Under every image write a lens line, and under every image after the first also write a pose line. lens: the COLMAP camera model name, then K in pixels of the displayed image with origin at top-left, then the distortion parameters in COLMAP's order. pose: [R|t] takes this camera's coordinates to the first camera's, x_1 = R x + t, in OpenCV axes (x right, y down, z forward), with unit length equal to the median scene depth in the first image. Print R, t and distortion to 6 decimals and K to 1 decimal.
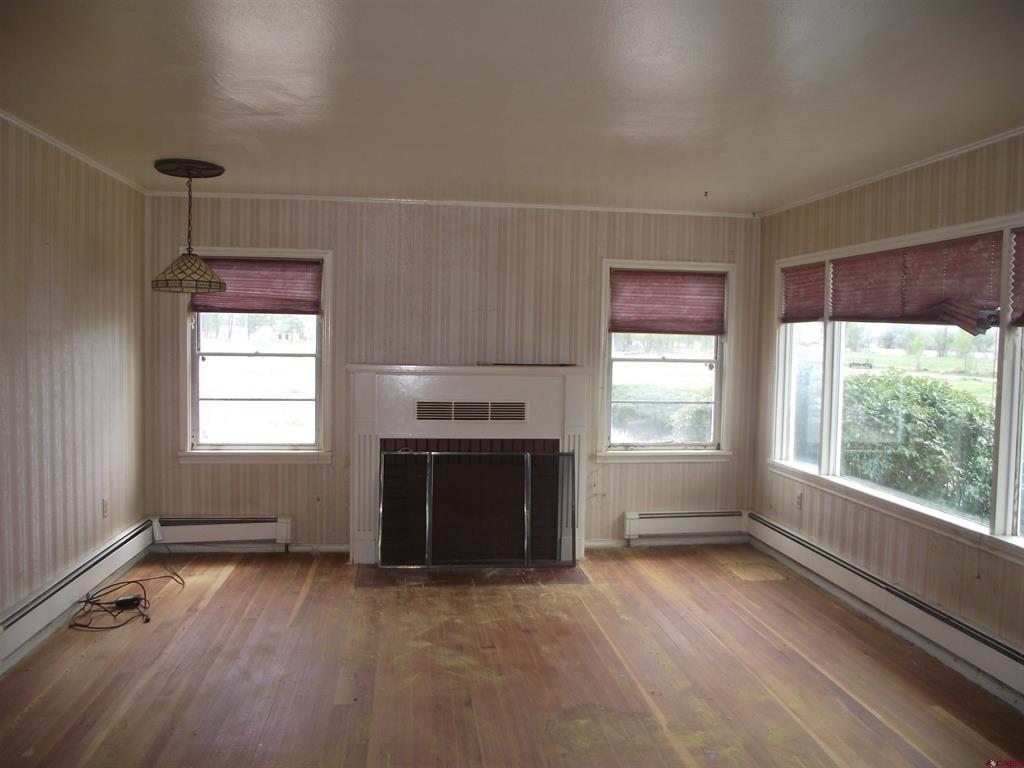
lens RADIAL K [[804.3, 0, 520.2], [0, 804.3, 385.9], [0, 0, 1]] dist [-0.083344, 0.052411]
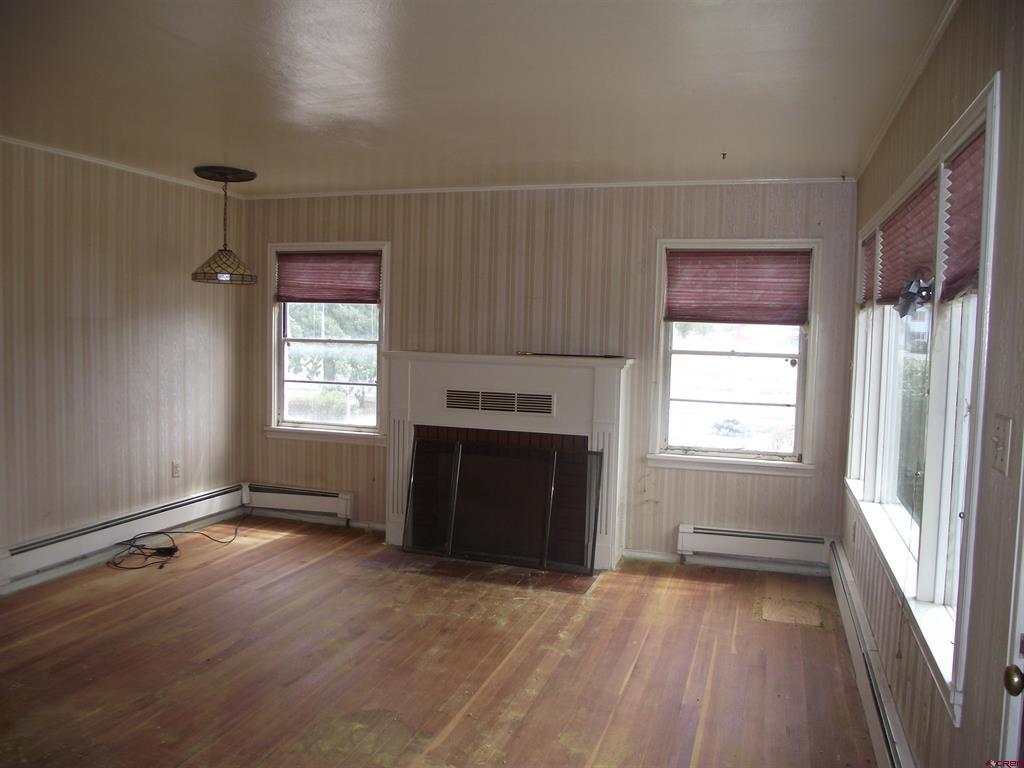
lens RADIAL K [[804.3, 0, 514.4], [0, 804.3, 383.9], [0, 0, 1]] dist [-0.083344, 0.052411]
pose [[0.901405, 0.033532, -0.431677, 0.374794], [-0.032939, 0.999418, 0.008853, 0.000806], [0.431722, 0.006239, 0.901985, 0.133381]]
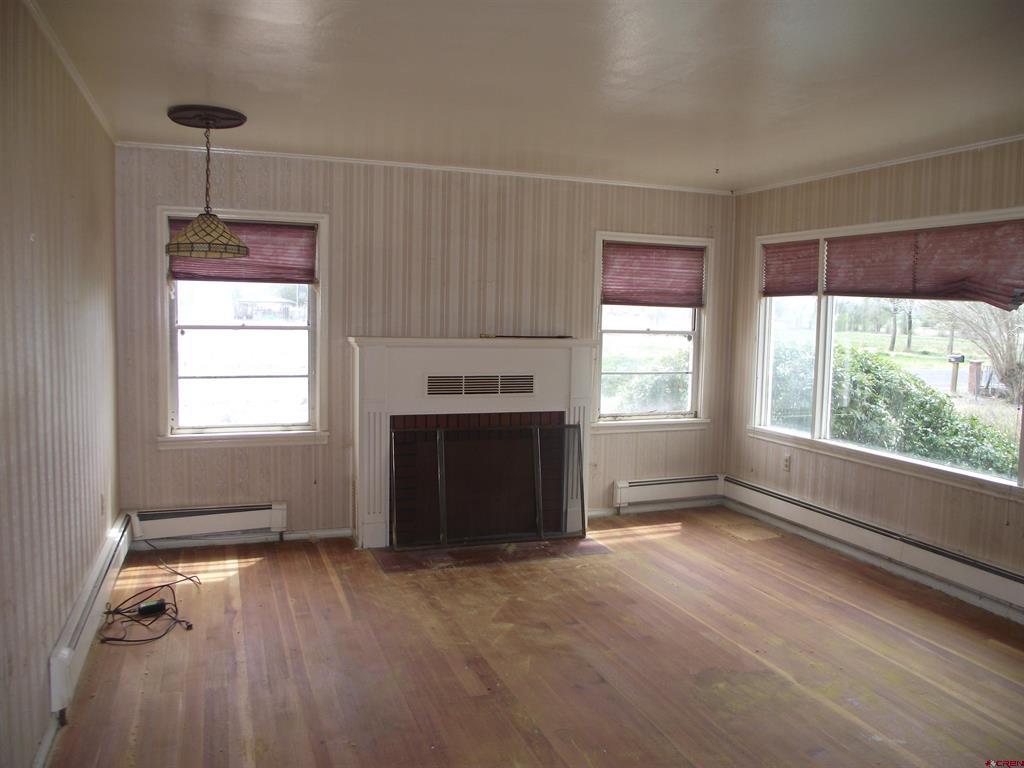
lens RADIAL K [[804.3, 0, 523.0], [0, 804.3, 383.3], [0, 0, 1]] dist [-0.083344, 0.052411]
pose [[0.973496, -0.017743, 0.228014, -0.233921], [0.009890, 0.999319, 0.035539, -0.004765], [-0.228489, -0.032342, 0.973009, 0.040839]]
